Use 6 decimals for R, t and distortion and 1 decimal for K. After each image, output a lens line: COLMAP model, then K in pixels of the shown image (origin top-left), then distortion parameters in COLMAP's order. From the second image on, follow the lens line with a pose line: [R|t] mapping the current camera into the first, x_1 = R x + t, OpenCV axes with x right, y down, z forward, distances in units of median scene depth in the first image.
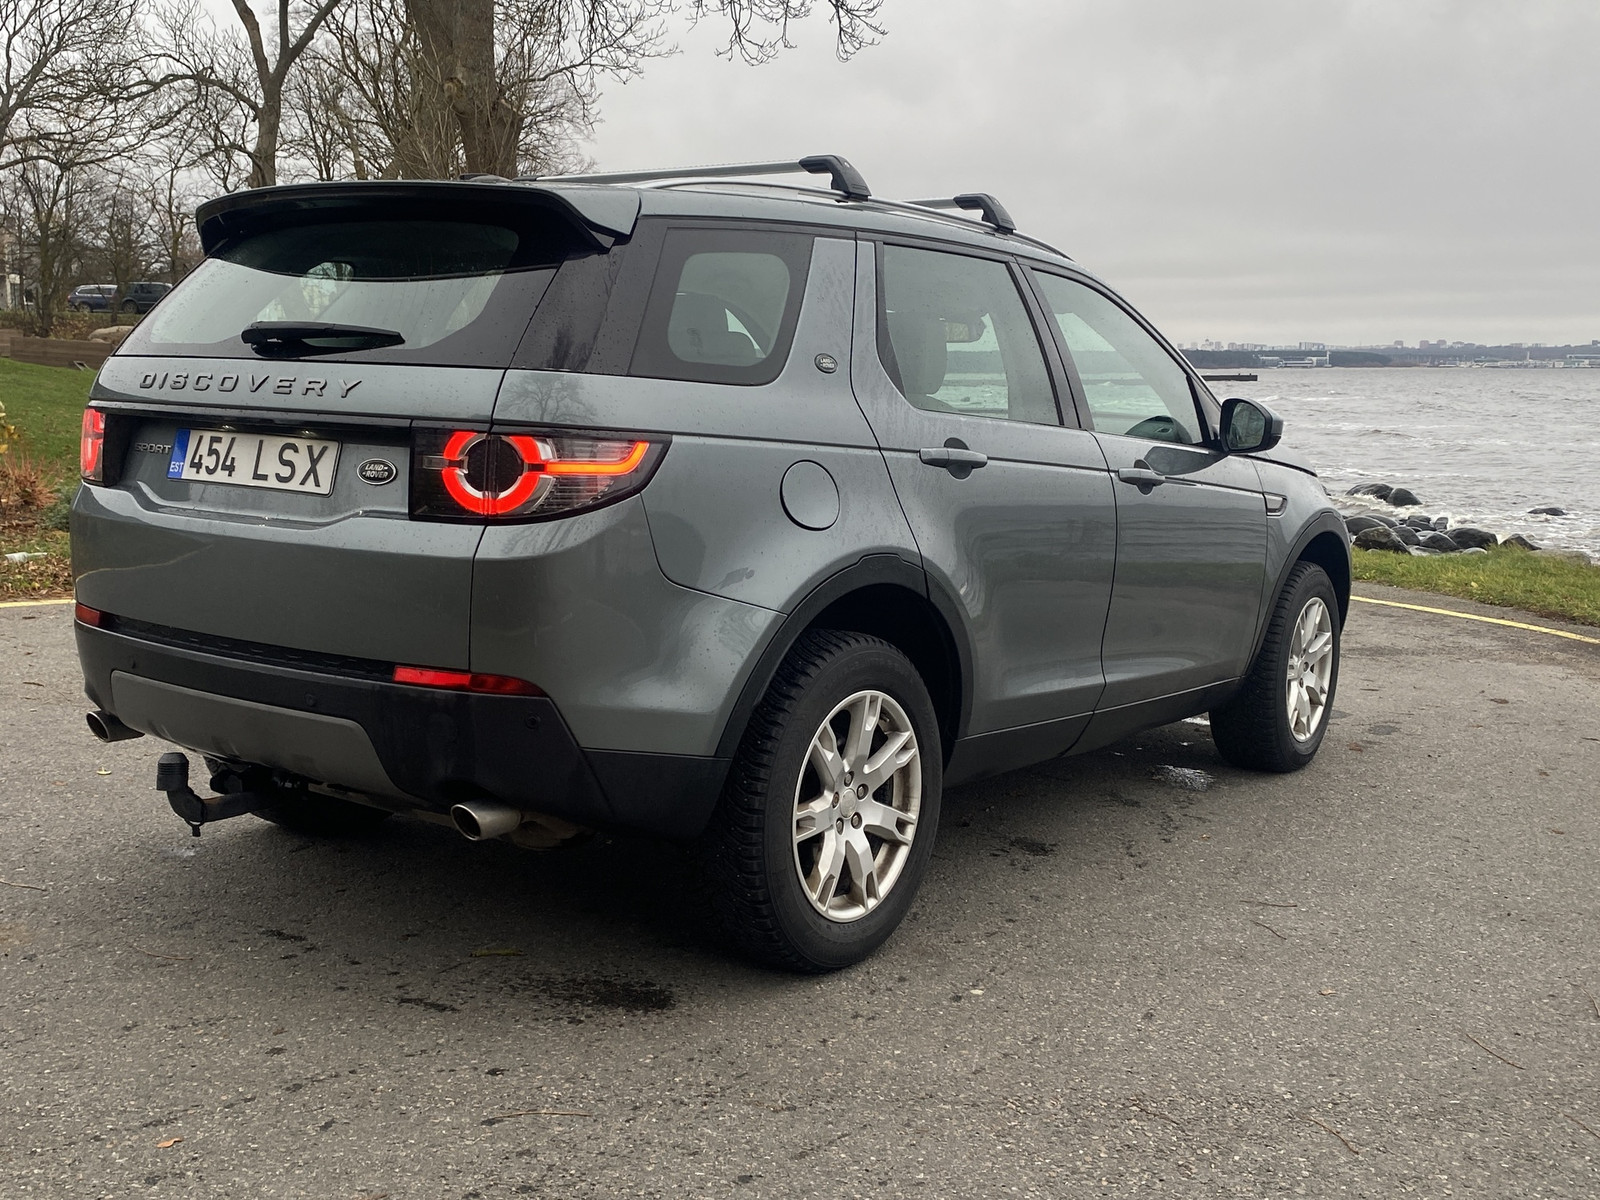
lens RADIAL K [[1744.0, 0, 799.8], [0, 1744.0, 602.1], [0, 0, 1]] dist [-0.015183, 0.000000]
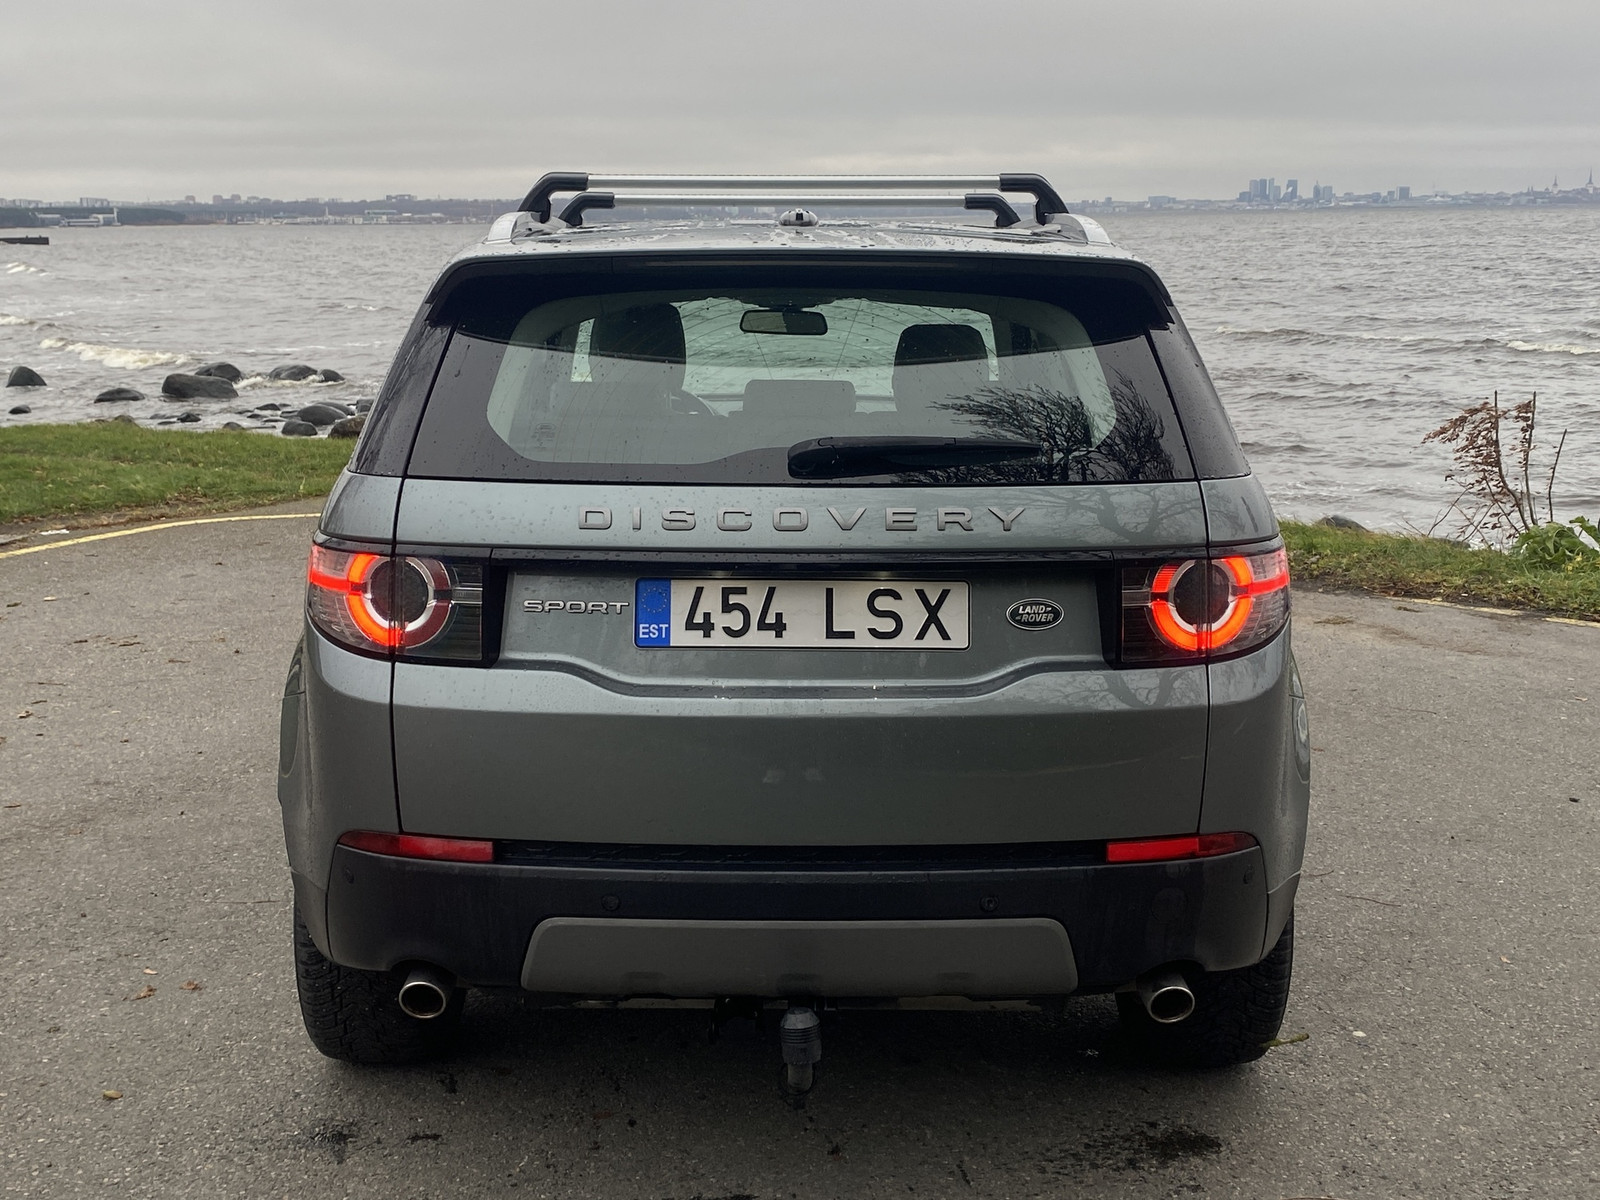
lens RADIAL K [[1873.6, 0, 795.1], [0, 1873.6, 594.4], [0, 0, 1]] dist [0.140498, 0.000000]
pose [[0.811865, -0.129031, 0.569408, -0.813094], [0.097020, 0.991529, 0.086354, -0.166568], [-0.575727, -0.014864, 0.817507, 0.330515]]
